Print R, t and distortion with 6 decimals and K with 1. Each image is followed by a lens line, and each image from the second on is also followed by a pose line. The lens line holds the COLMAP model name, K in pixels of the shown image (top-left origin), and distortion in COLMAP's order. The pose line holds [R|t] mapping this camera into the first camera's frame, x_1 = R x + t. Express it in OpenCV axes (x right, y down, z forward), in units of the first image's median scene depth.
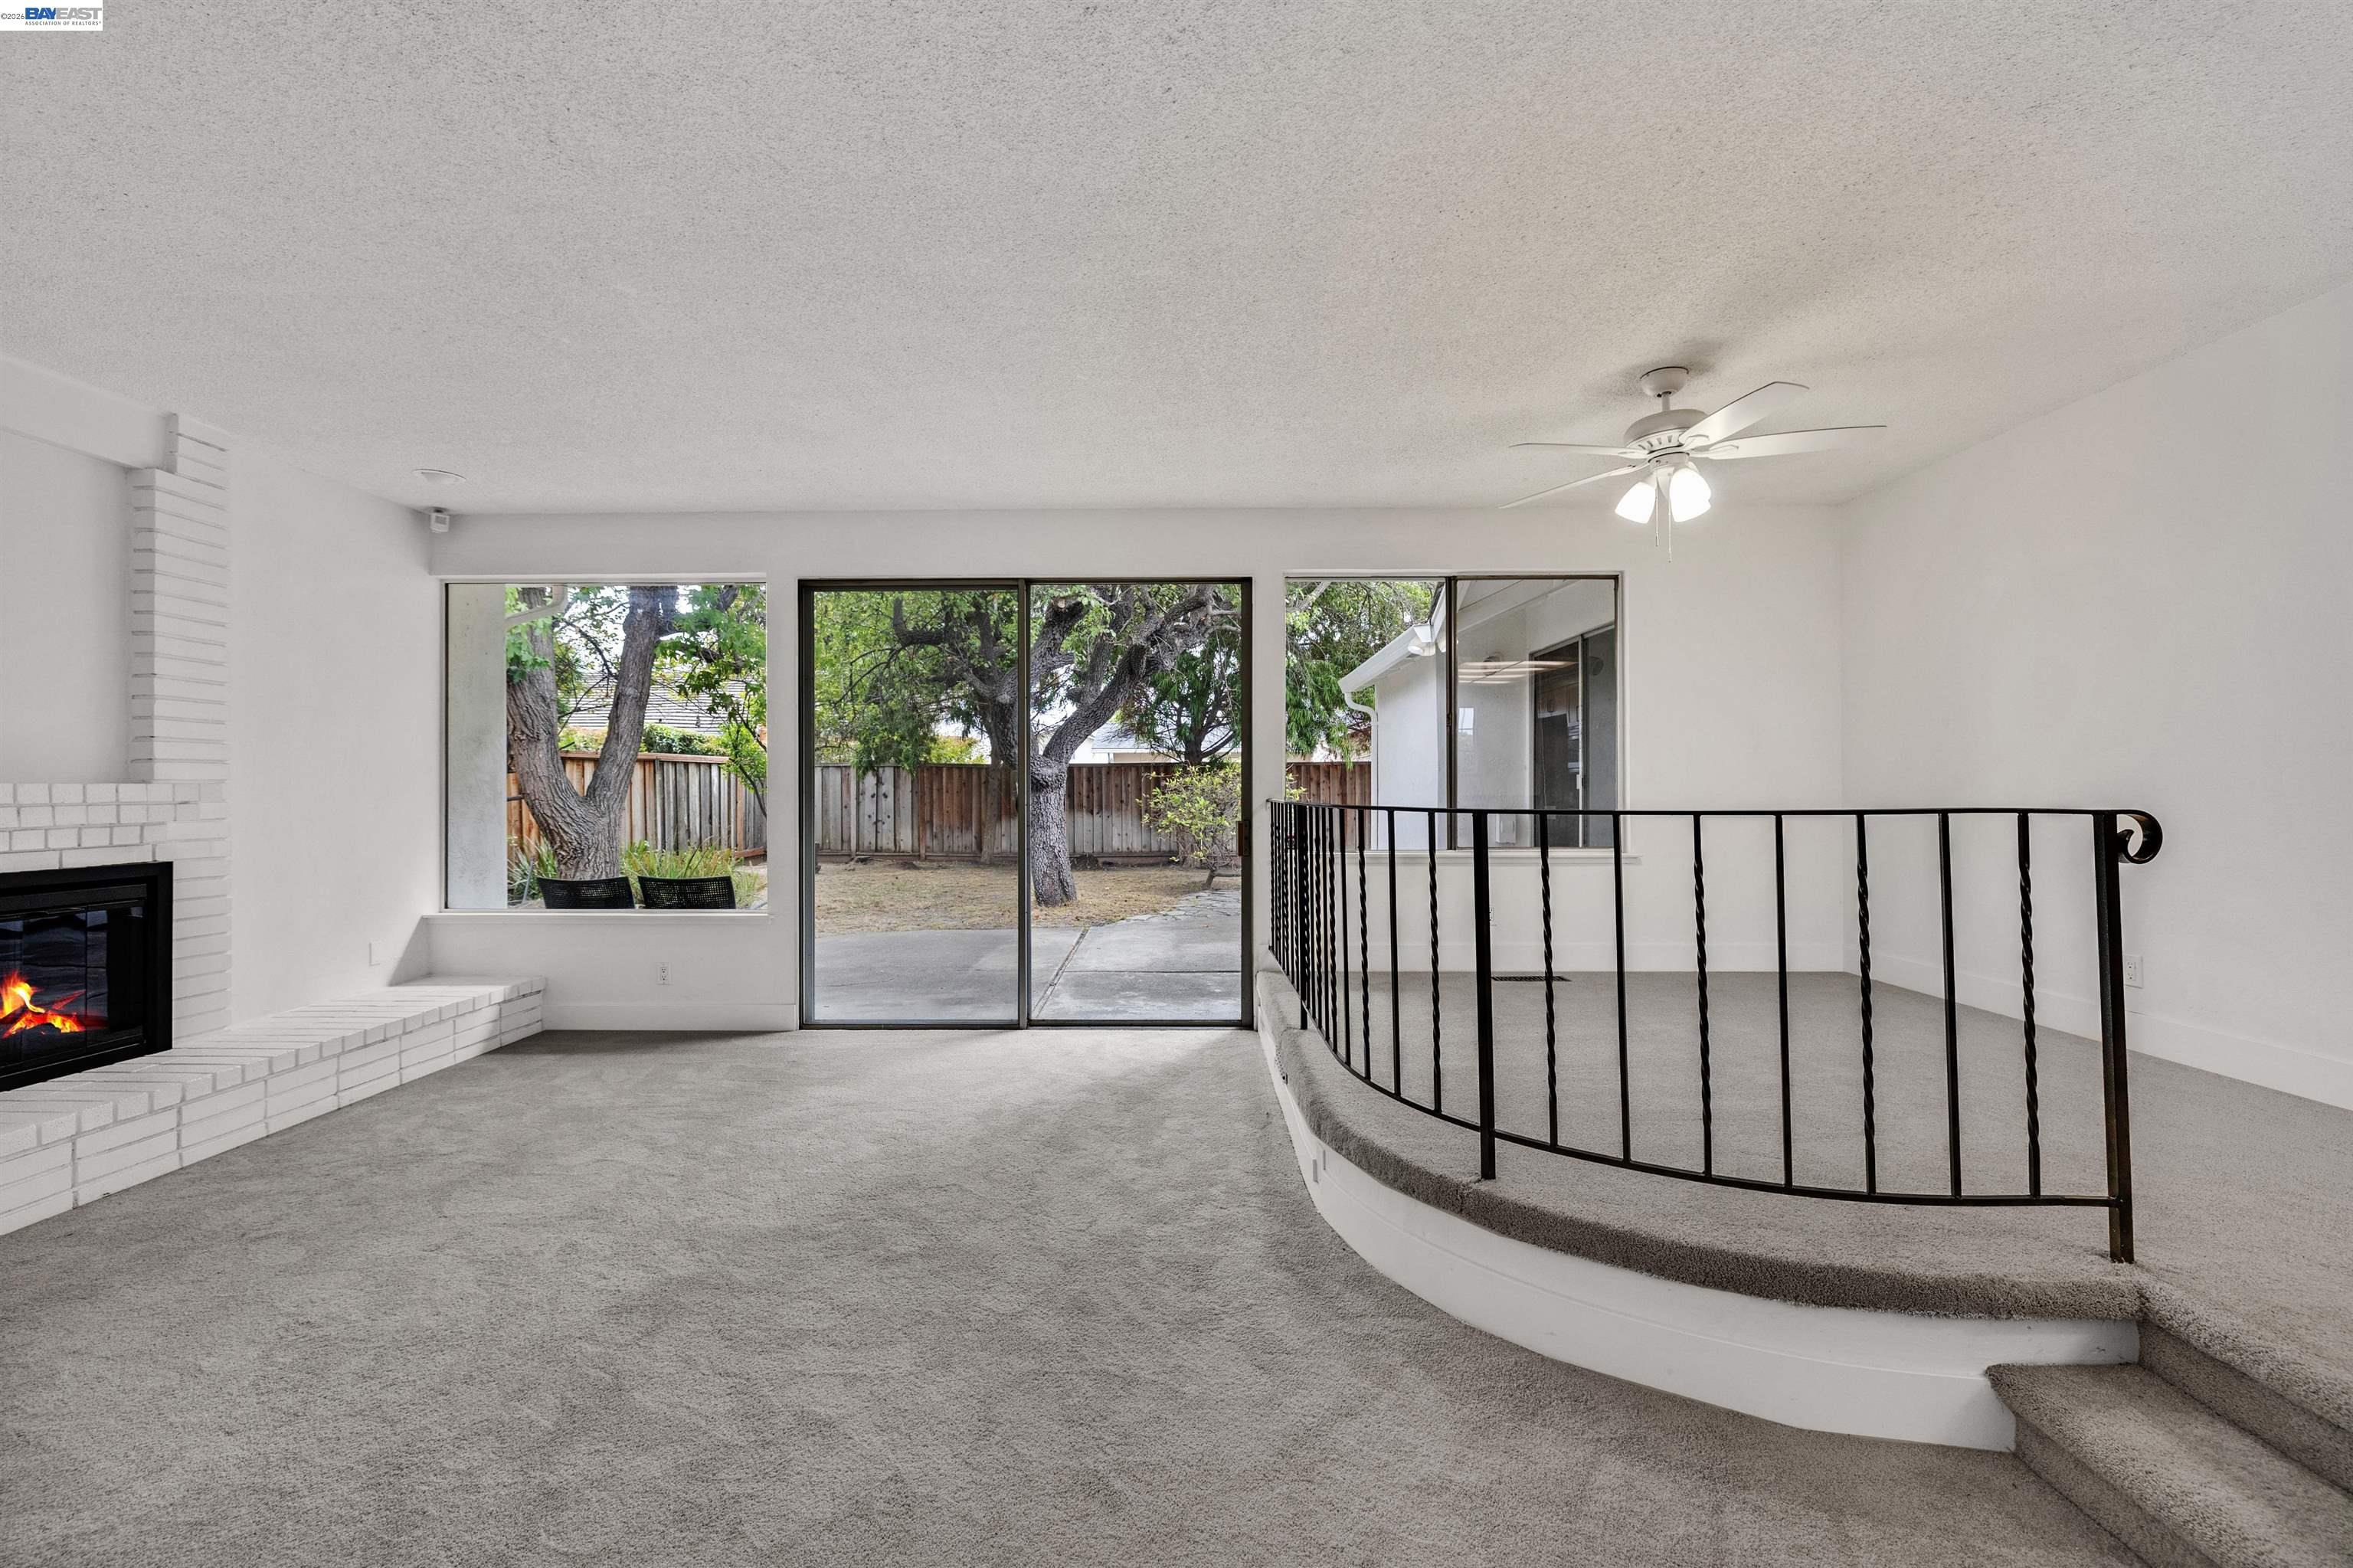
lens RADIAL K [[982.4, 0, 1176.5], [0, 982.4, 784.0], [0, 0, 1]] dist [-0.000682, -0.000078]
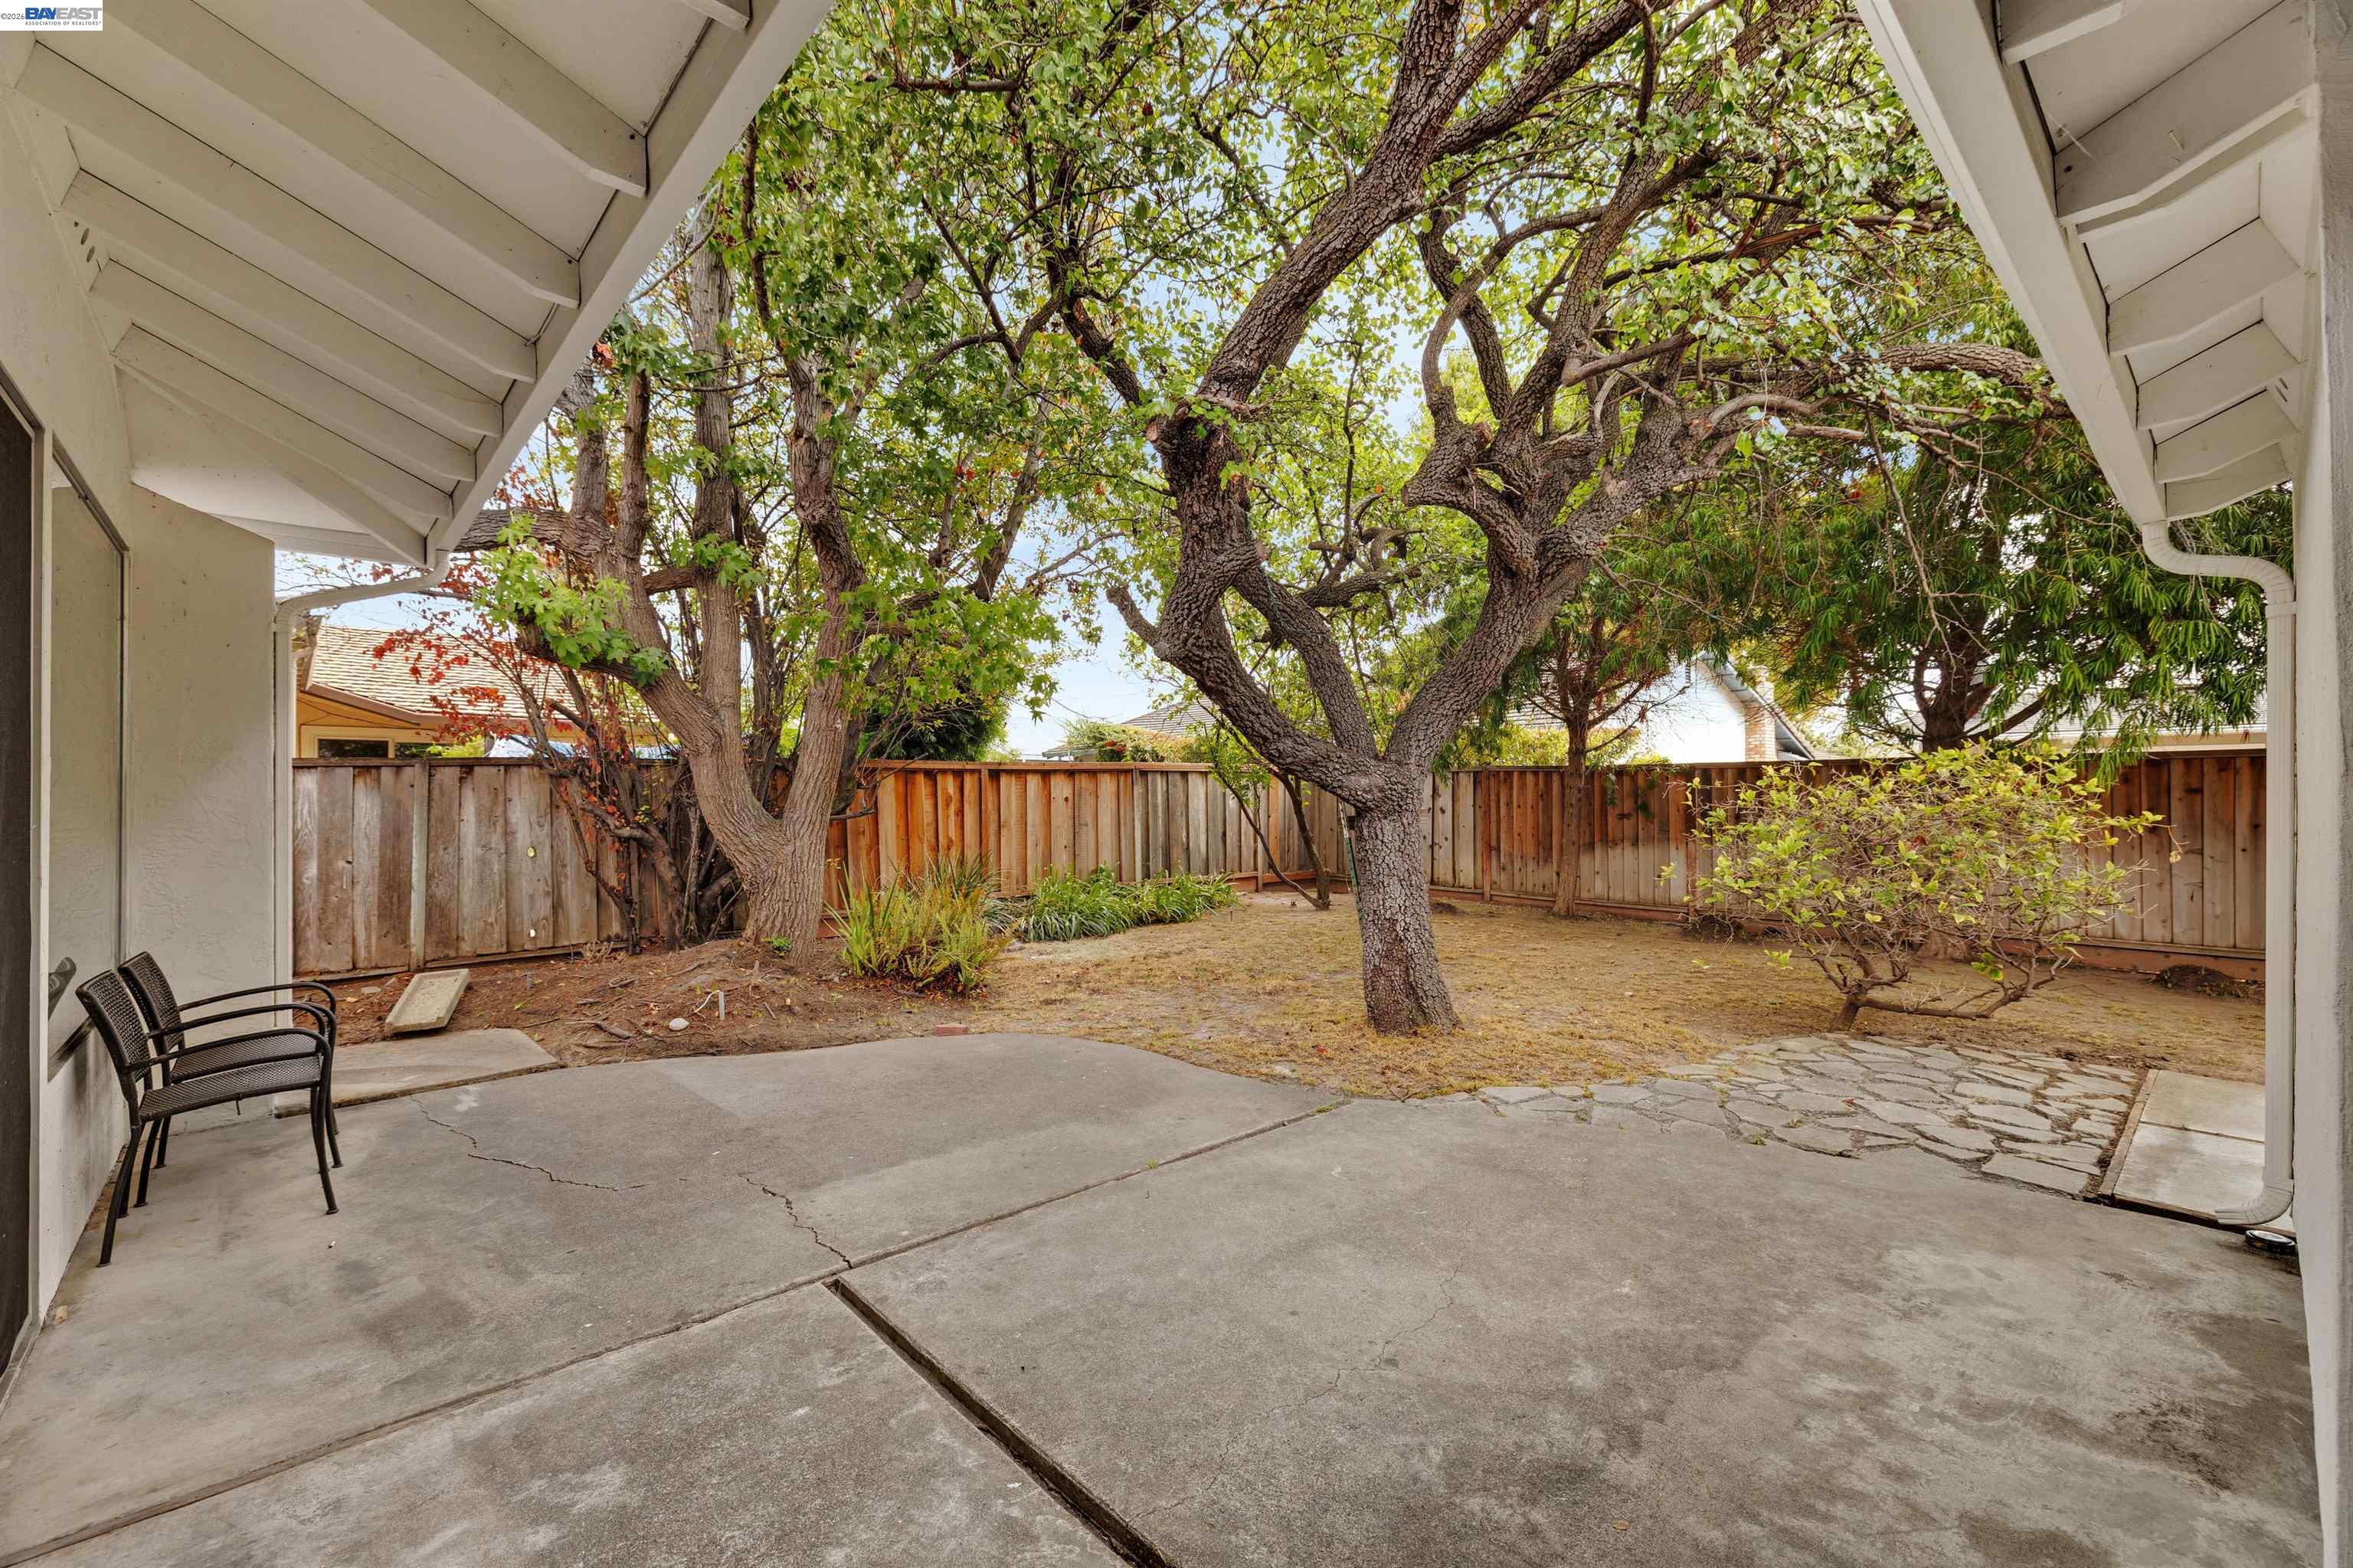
lens RADIAL K [[982.4, 0, 1176.5], [0, 982.4, 784.0], [0, 0, 1]] dist [-0.000682, -0.000078]
pose [[0.689625, -0.005094, -0.724149, 0.113832], [0.002636, 0.999986, -0.004524, -0.006154], [0.724162, 0.001211, 0.689629, 0.326052]]
